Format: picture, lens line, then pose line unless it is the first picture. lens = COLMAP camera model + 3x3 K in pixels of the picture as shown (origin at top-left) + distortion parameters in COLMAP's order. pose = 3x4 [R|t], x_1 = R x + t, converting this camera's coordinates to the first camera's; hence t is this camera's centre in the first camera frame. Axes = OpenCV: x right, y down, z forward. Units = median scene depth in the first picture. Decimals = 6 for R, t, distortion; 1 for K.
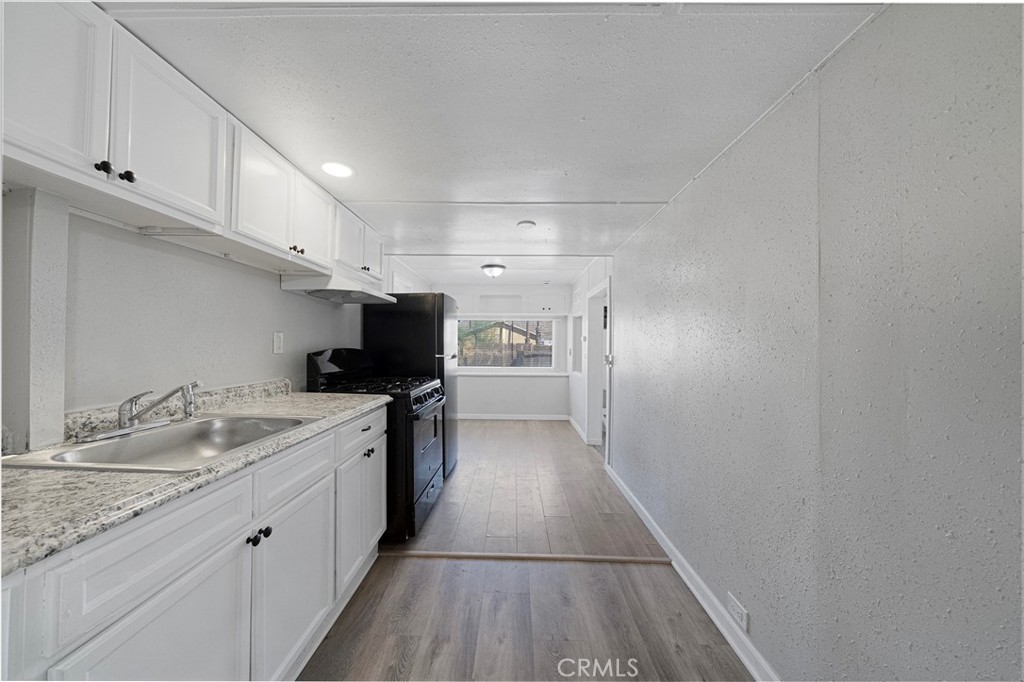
lens RADIAL K [[356.3, 0, 508.3], [0, 356.3, 341.6], [0, 0, 1]] dist [-0.001944, -0.000482]
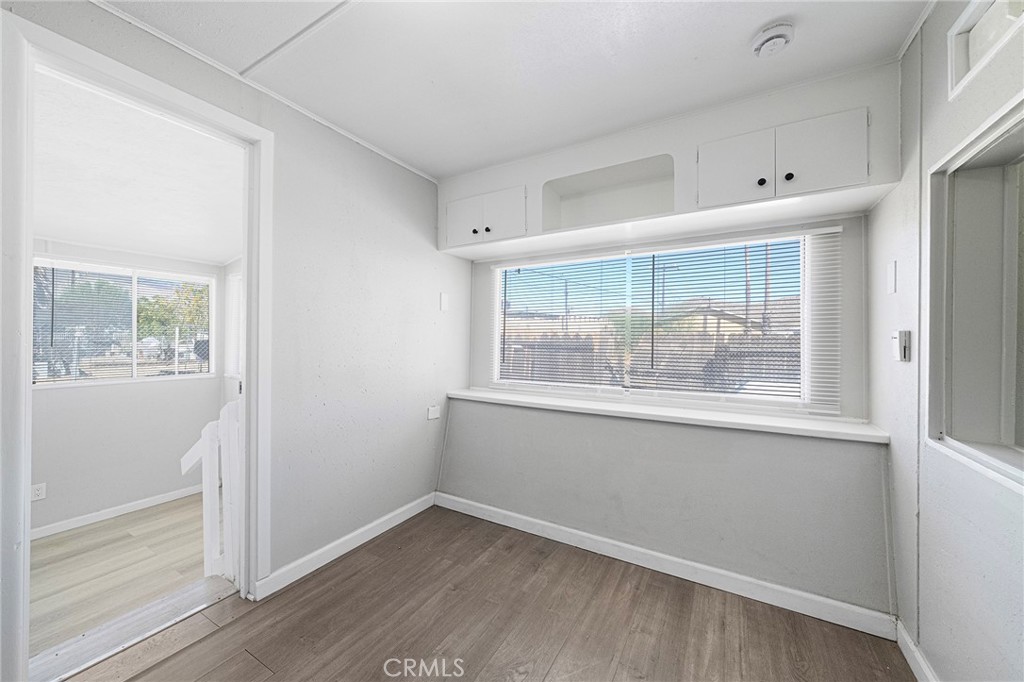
lens RADIAL K [[386.0, 0, 507.1], [0, 386.0, 336.5], [0, 0, 1]] dist [-0.000580, 0.000002]
pose [[0.872790, -0.006184, -0.488056, 0.068583], [0.007198, 0.999974, 0.000202, 0.020765], [0.488042, -0.003689, 0.872812, 0.619869]]
